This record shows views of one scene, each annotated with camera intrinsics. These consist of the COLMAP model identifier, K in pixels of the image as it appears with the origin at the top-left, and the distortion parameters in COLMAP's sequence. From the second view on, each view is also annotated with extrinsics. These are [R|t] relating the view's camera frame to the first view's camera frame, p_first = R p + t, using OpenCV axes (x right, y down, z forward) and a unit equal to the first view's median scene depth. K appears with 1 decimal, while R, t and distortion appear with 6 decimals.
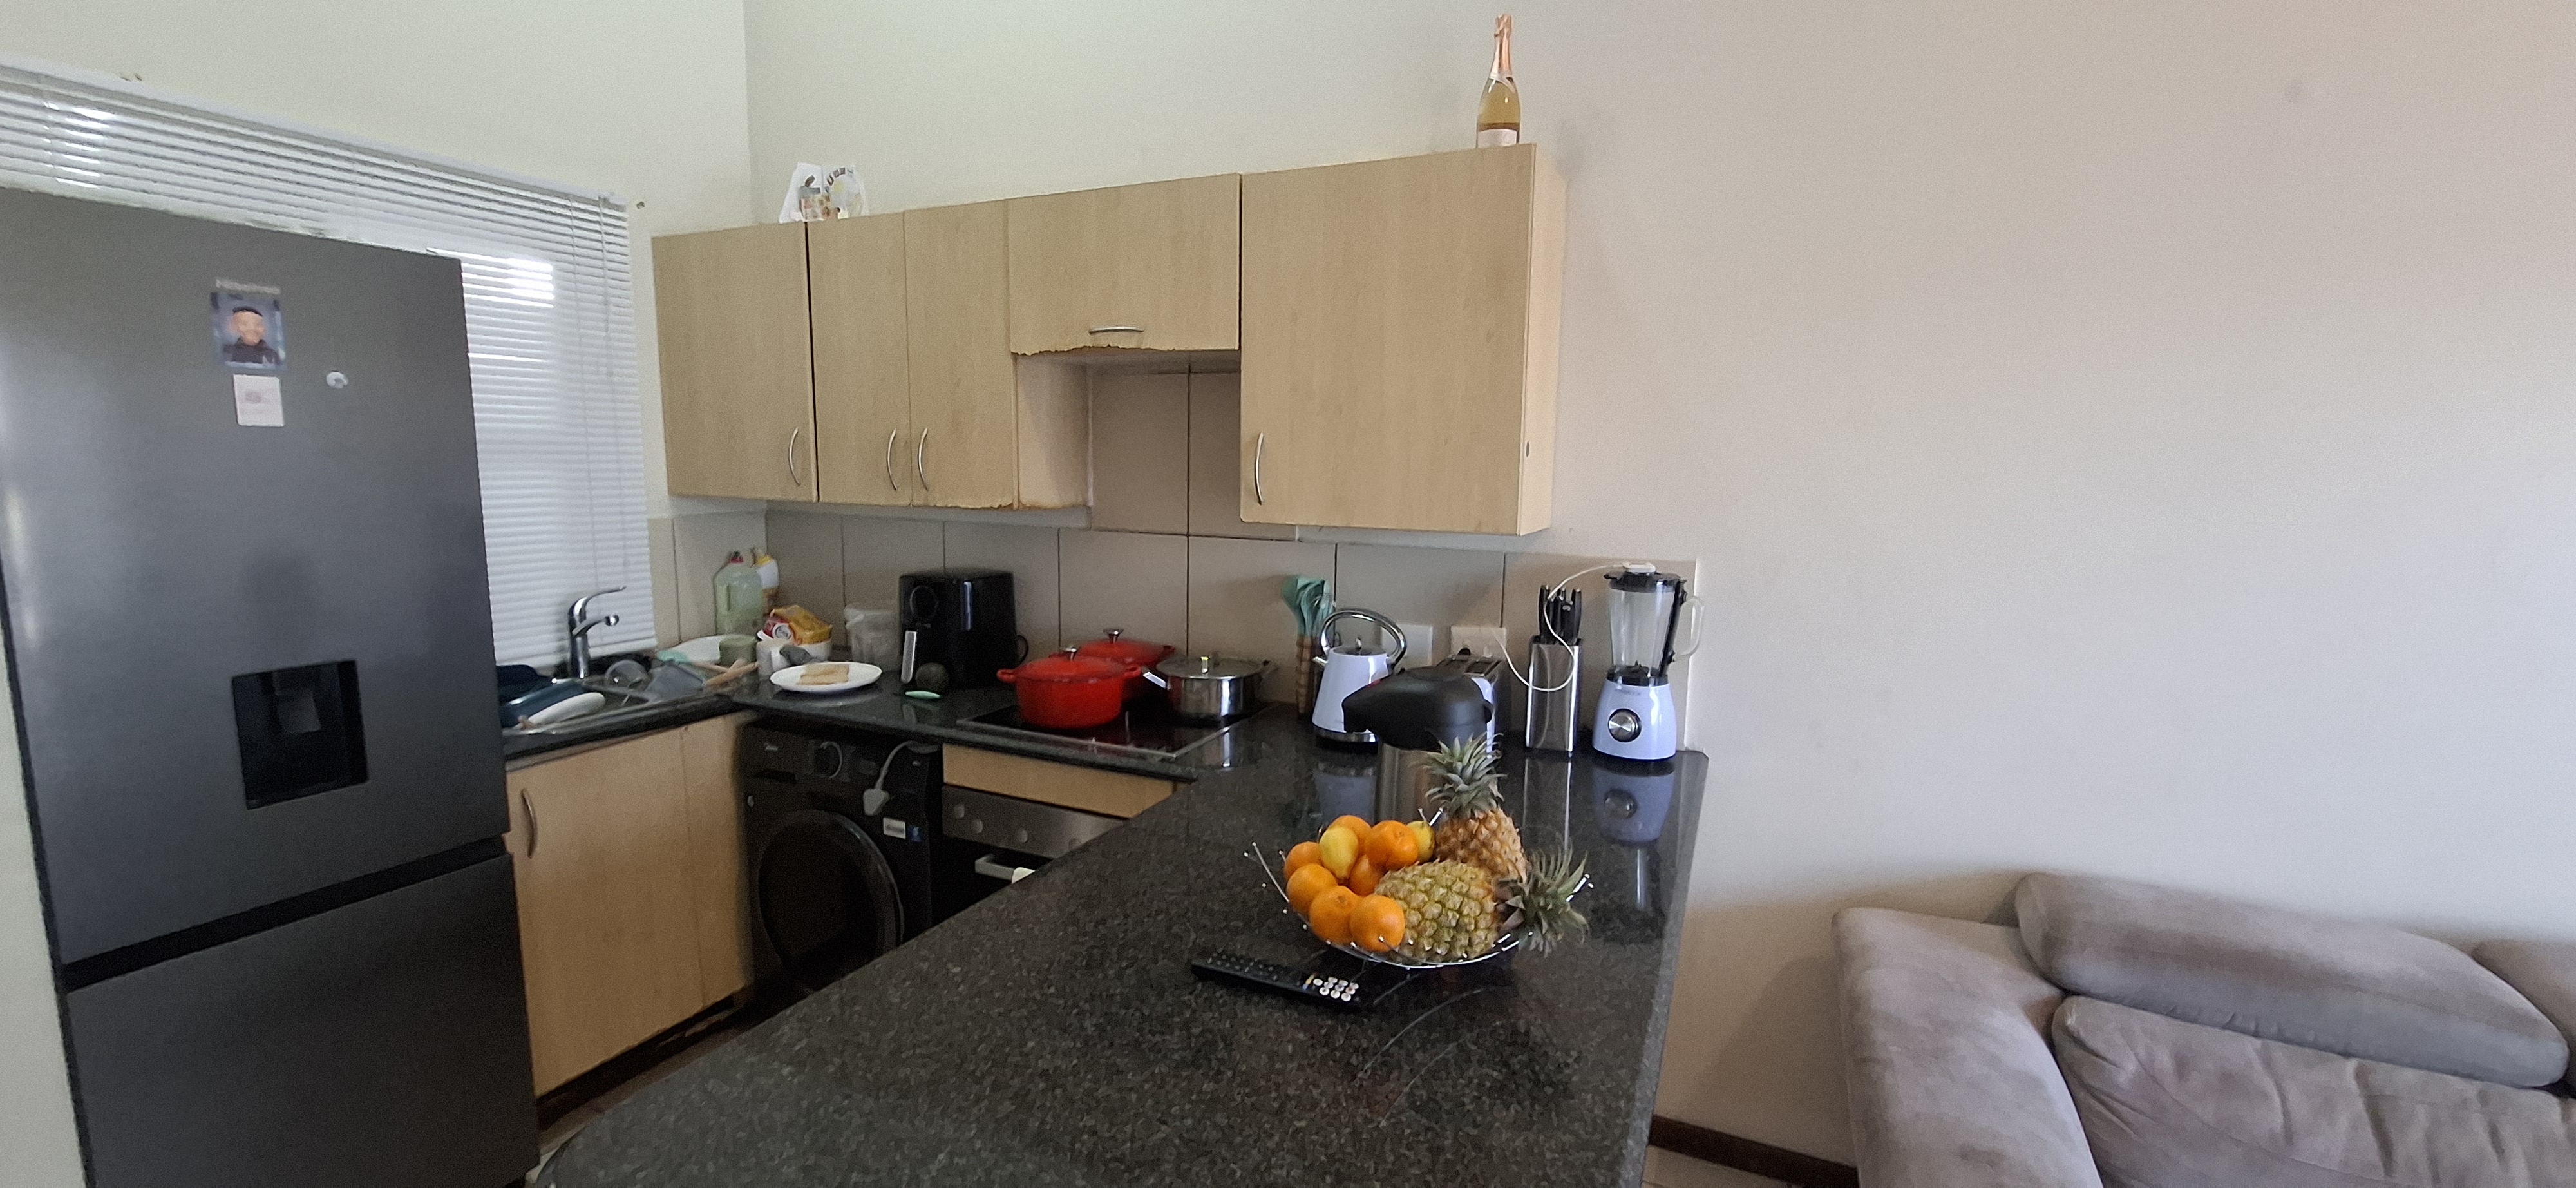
lens RADIAL K [[1026.7, 0, 1288.0], [0, 1026.7, 594.0], [0, 0, 1]] dist [0.001111, 0.000151]
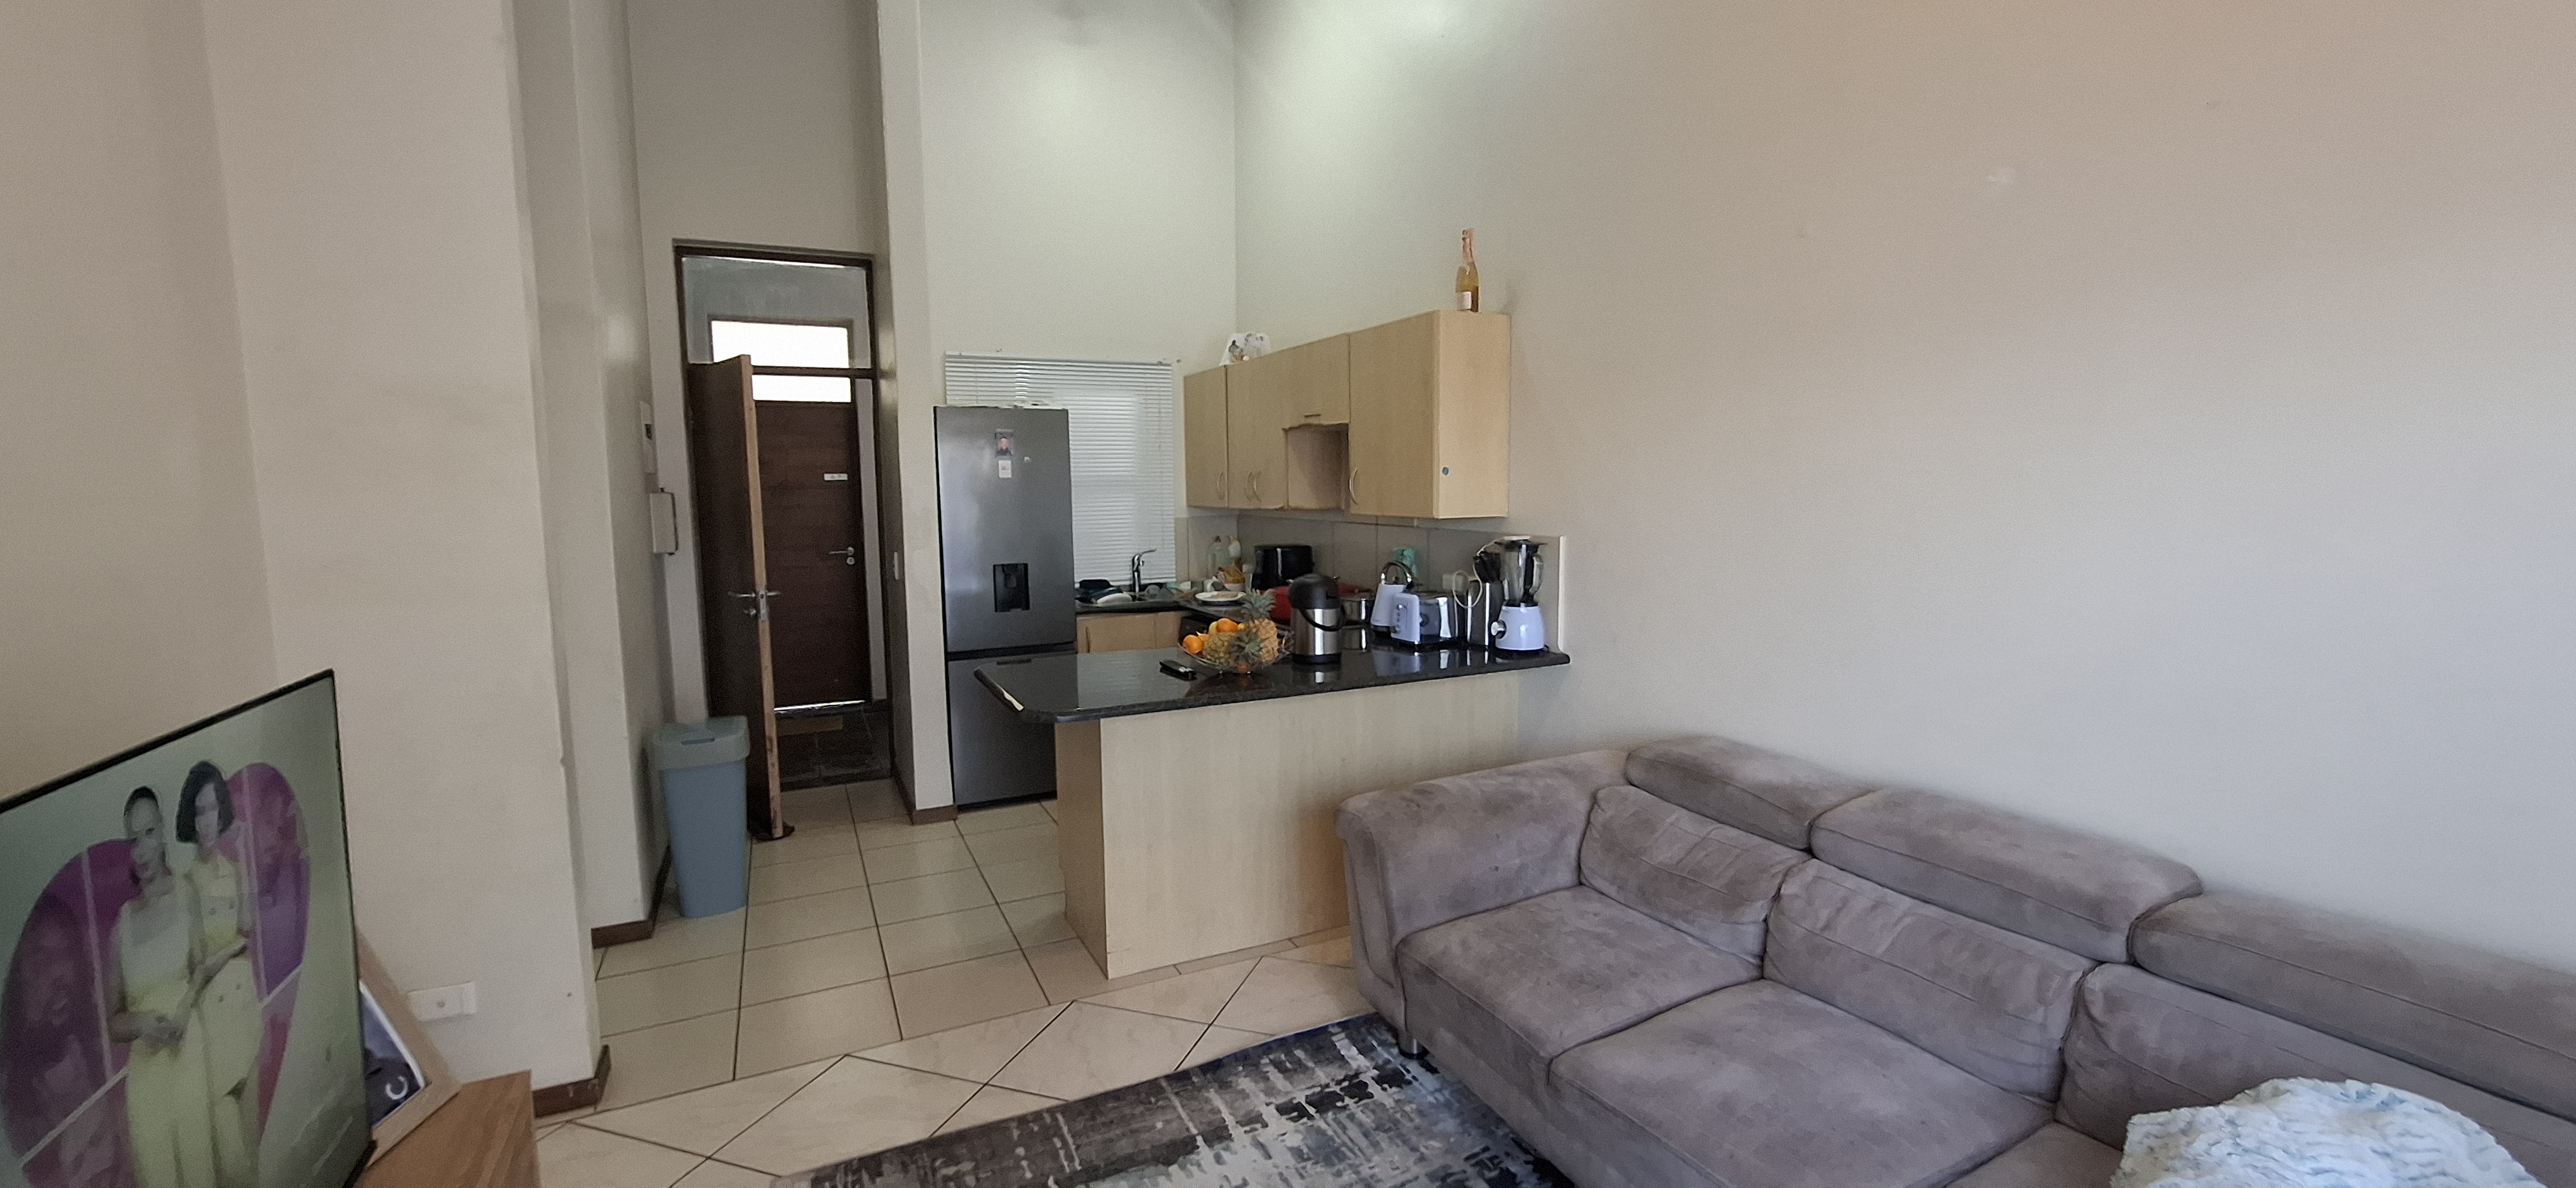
lens RADIAL K [[1026.7, 0, 1288.0], [0, 1026.7, 594.0], [0, 0, 1]] dist [0.001111, 0.000151]
pose [[0.780738, 0.043418, -0.623348, 1.014953], [-0.059086, 0.998243, -0.004475, 0.089653], [0.622058, 0.040325, 0.781932, -0.522900]]
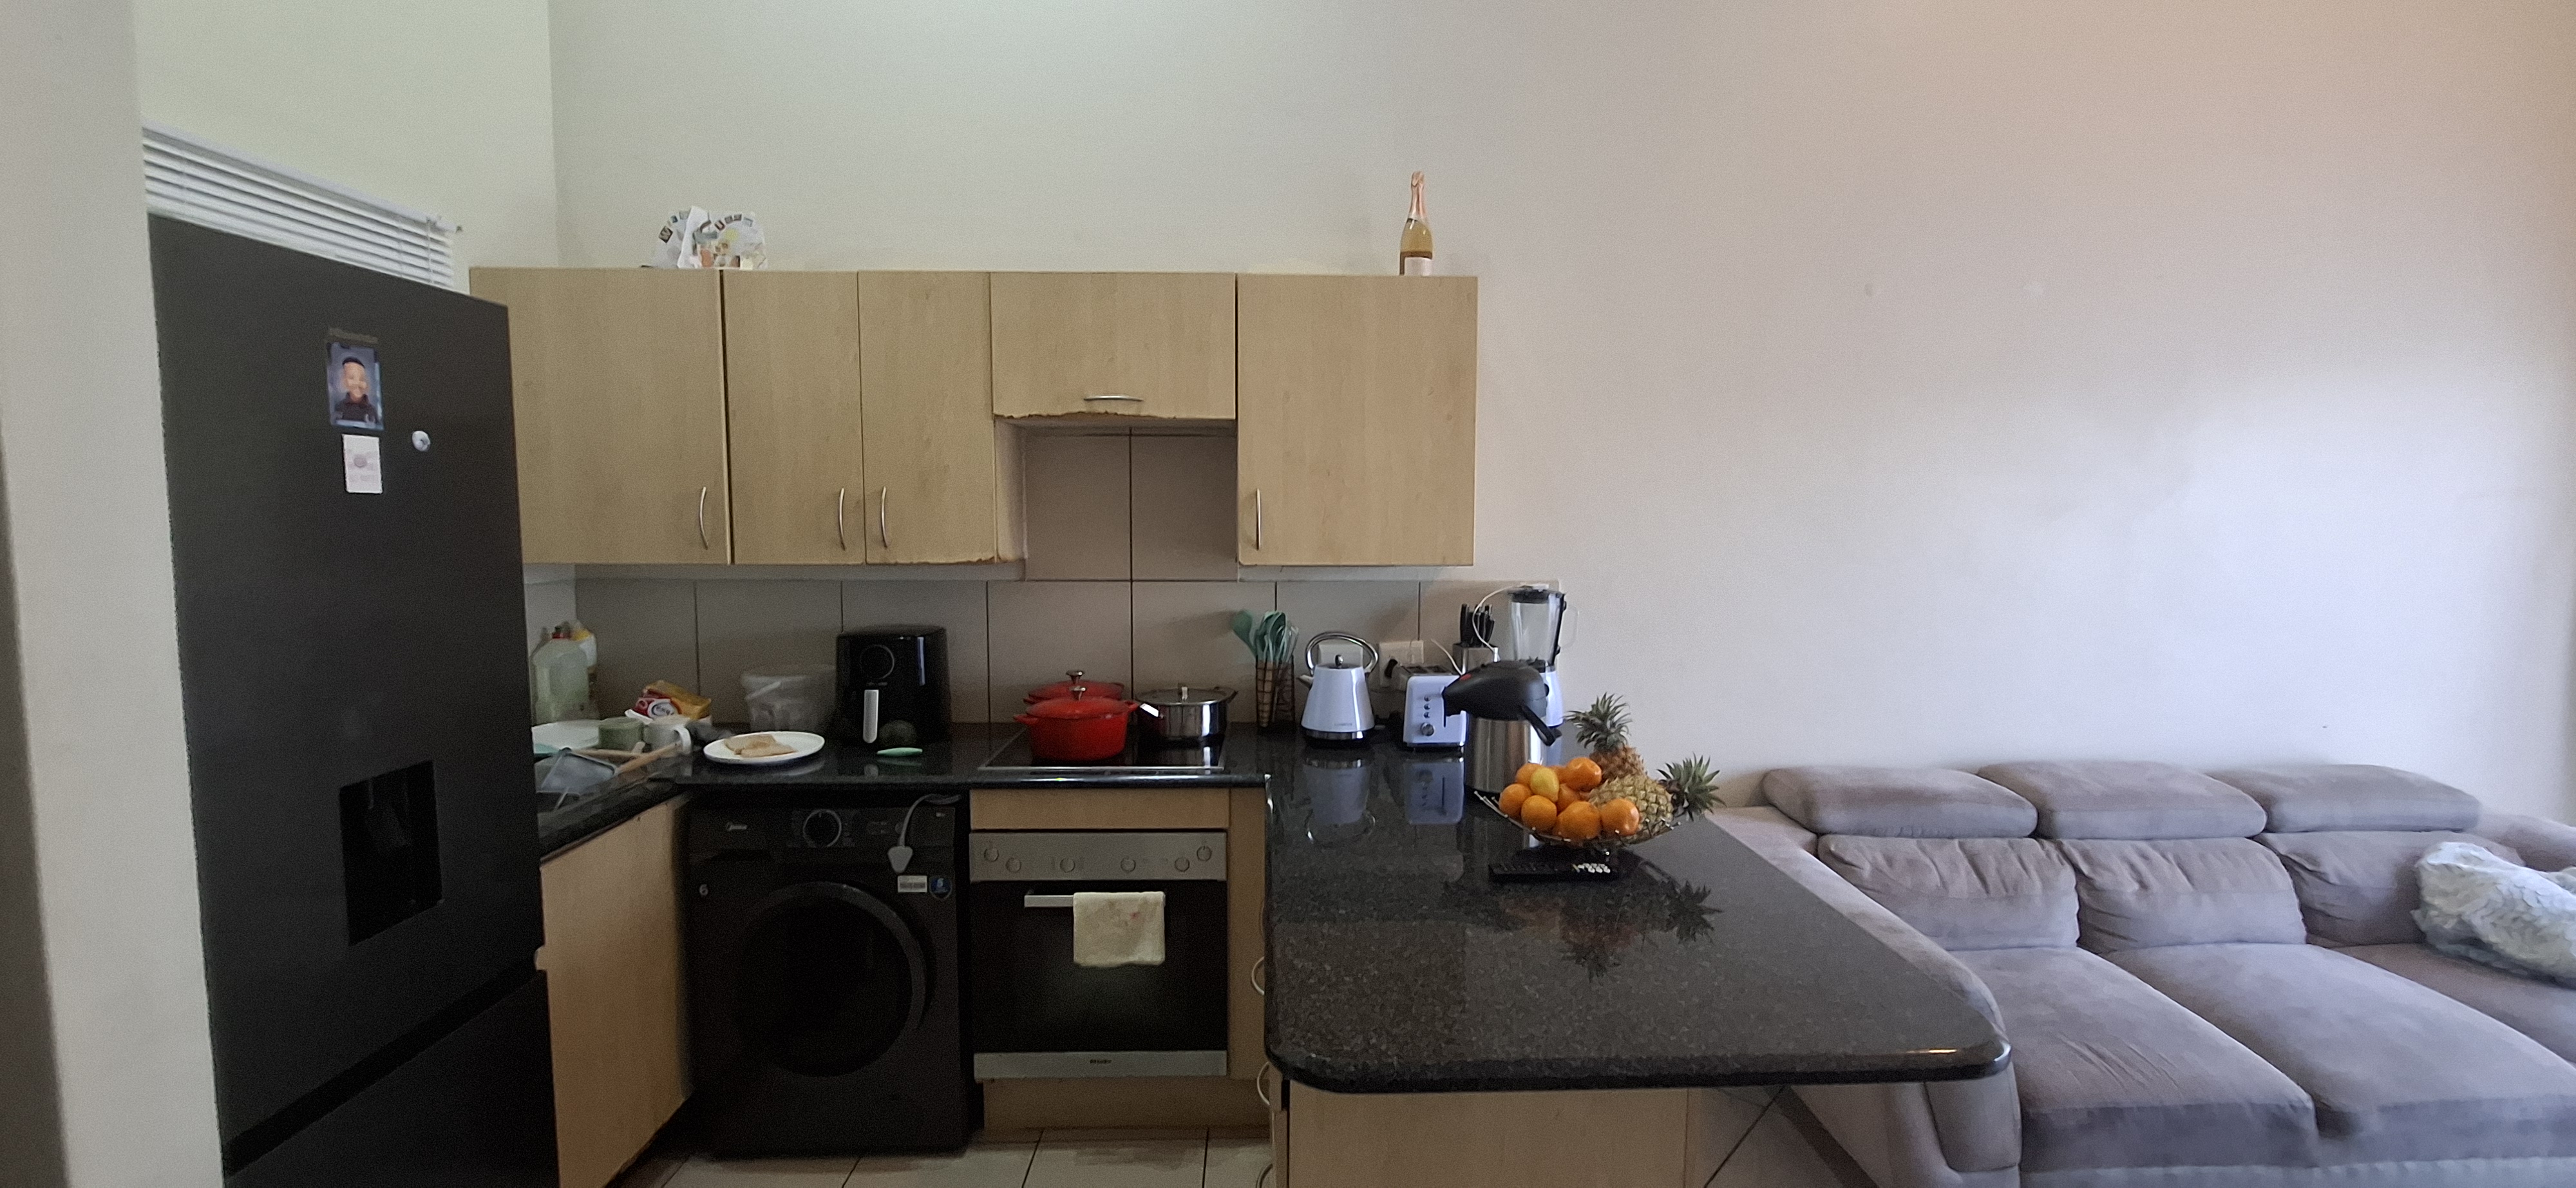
lens RADIAL K [[1047.0, 0, 1288.0], [0, 1047.0, 594.0], [0, 0, 1]] dist [0.000545, 0.000065]
pose [[0.897937, -0.051523, 0.437098, -0.509632], [0.071224, 0.997045, -0.028790, 0.001491], [-0.434323, 0.056983, 0.898953, -0.096054]]
